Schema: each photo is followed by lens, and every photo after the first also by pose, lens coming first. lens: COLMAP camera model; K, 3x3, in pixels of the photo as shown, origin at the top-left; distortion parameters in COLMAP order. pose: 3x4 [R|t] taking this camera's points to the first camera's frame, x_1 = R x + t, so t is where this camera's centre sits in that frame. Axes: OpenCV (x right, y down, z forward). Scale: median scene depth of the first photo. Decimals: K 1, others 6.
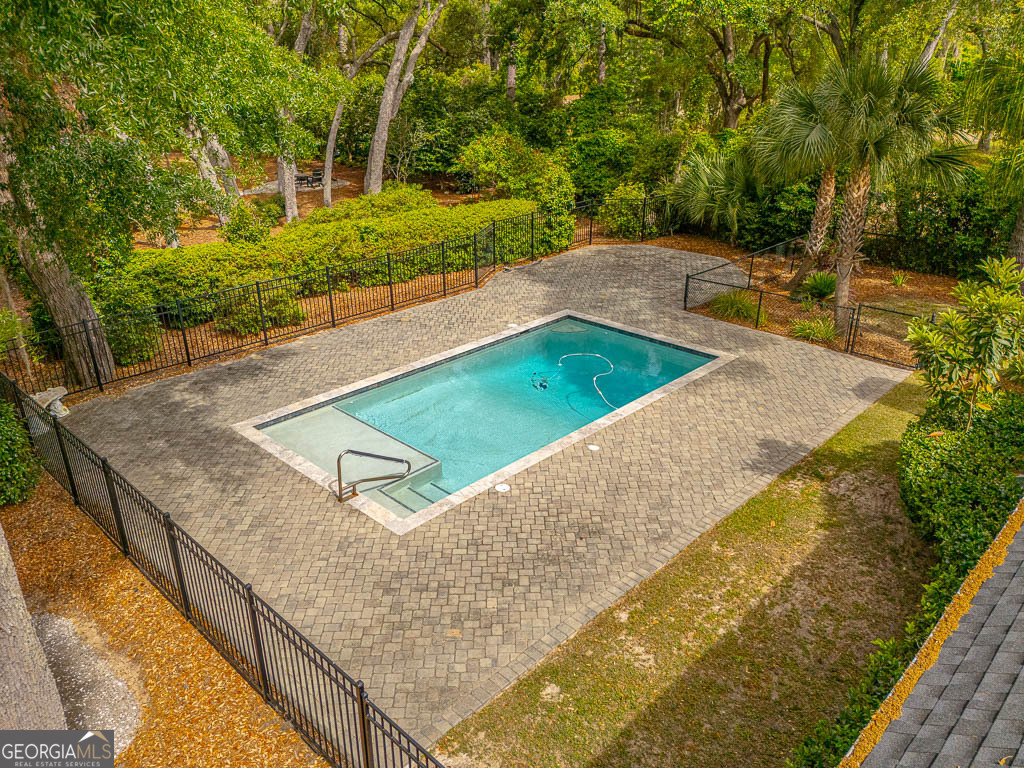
lens RADIAL K [[764.7, 0, 512.2], [0, 764.7, 384.7], [0, 0, 1]] dist [0.022078, -0.009627]
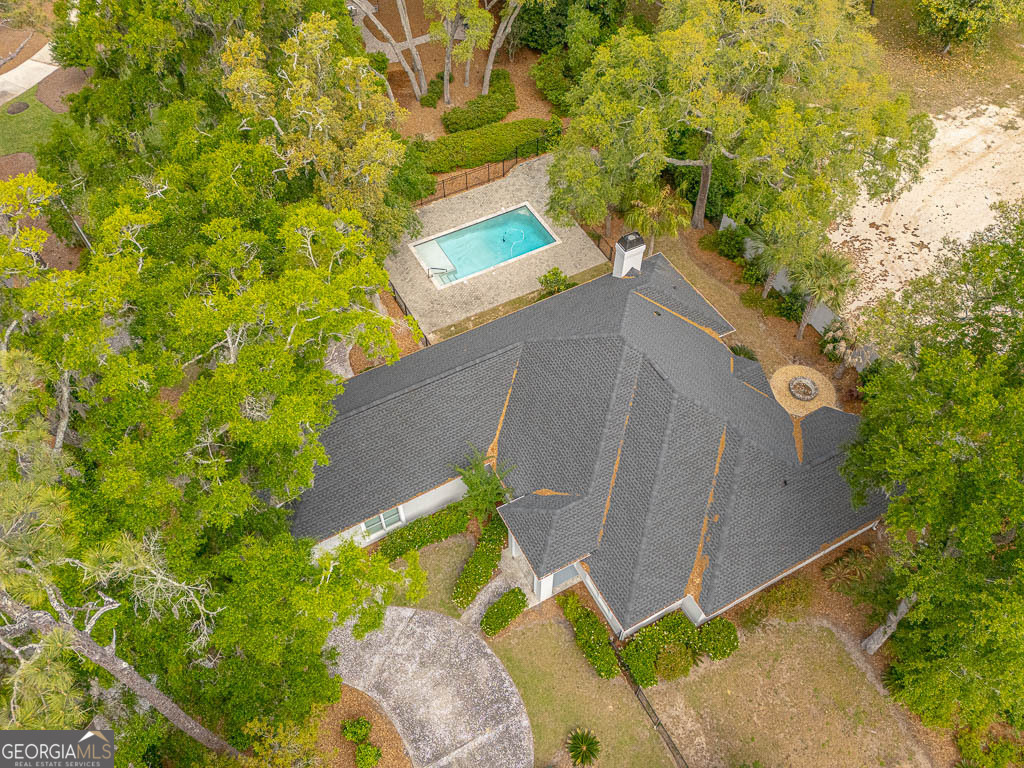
lens RADIAL K [[764.7, 0, 509.0], [0, 764.7, 383.0], [0, 0, 1]] dist [0.022078, -0.009627]
pose [[0.955042, 0.235582, -0.179986, 0.875220], [-0.117831, 0.858711, 0.498729, -1.199641], [0.272047, -0.455100, 0.847865, -2.191638]]
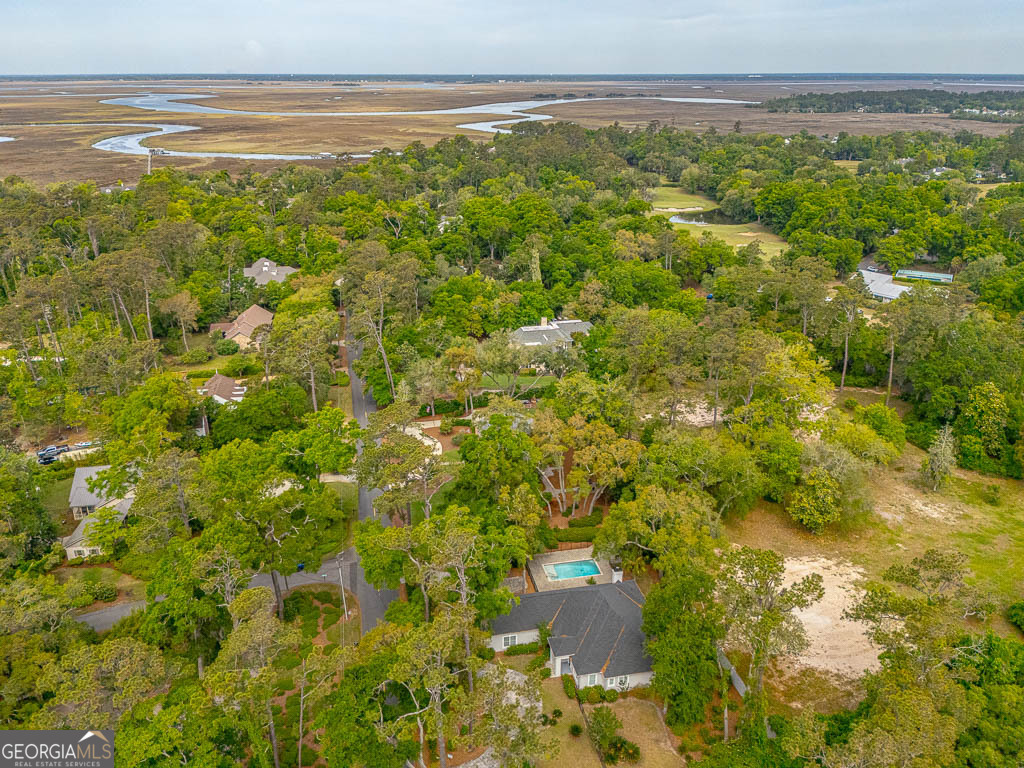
lens RADIAL K [[764.7, 0, 511.8], [0, 764.7, 383.9], [0, 0, 1]] dist [0.022078, -0.009627]
pose [[0.833603, 0.210458, -0.510699, 3.386489], [-0.227366, 0.973348, 0.029990, -2.132501], [0.503400, 0.091116, 0.859236, -6.910182]]
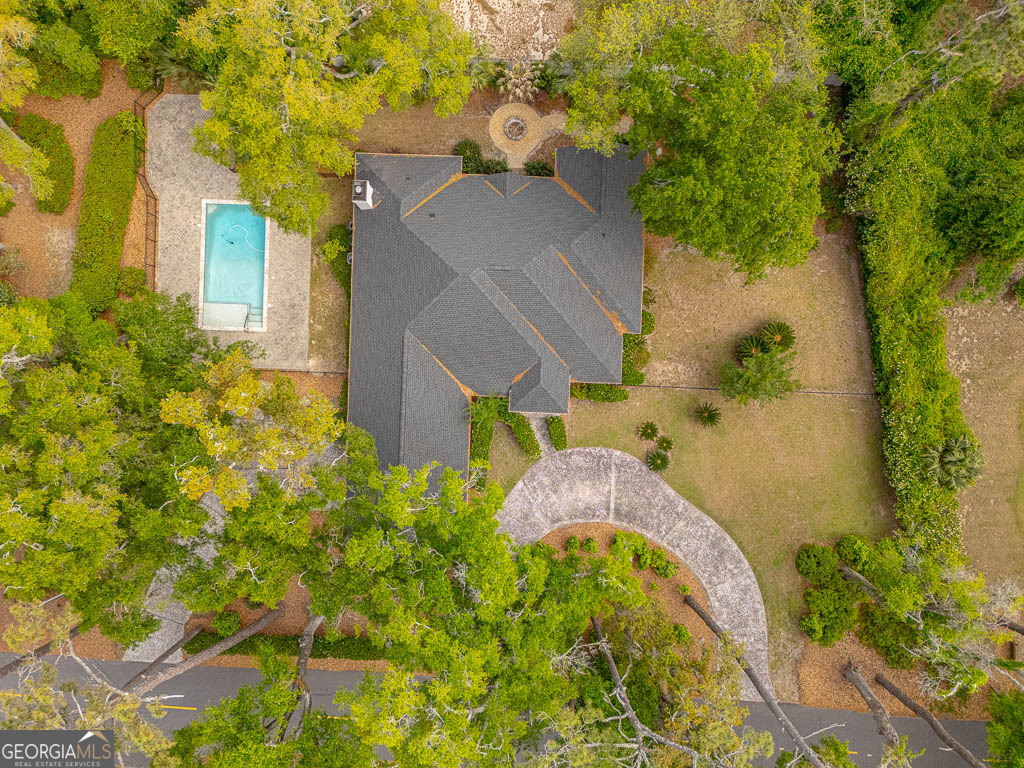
lens RADIAL K [[764.7, 0, 512.4], [0, 764.7, 387.0], [0, 0, 1]] dist [0.022078, -0.009627]
pose [[0.739065, -0.673619, -0.004533, 0.606207], [0.276801, 0.297545, 0.913700, -2.820229], [-0.614137, -0.676539, 0.406363, -1.694140]]
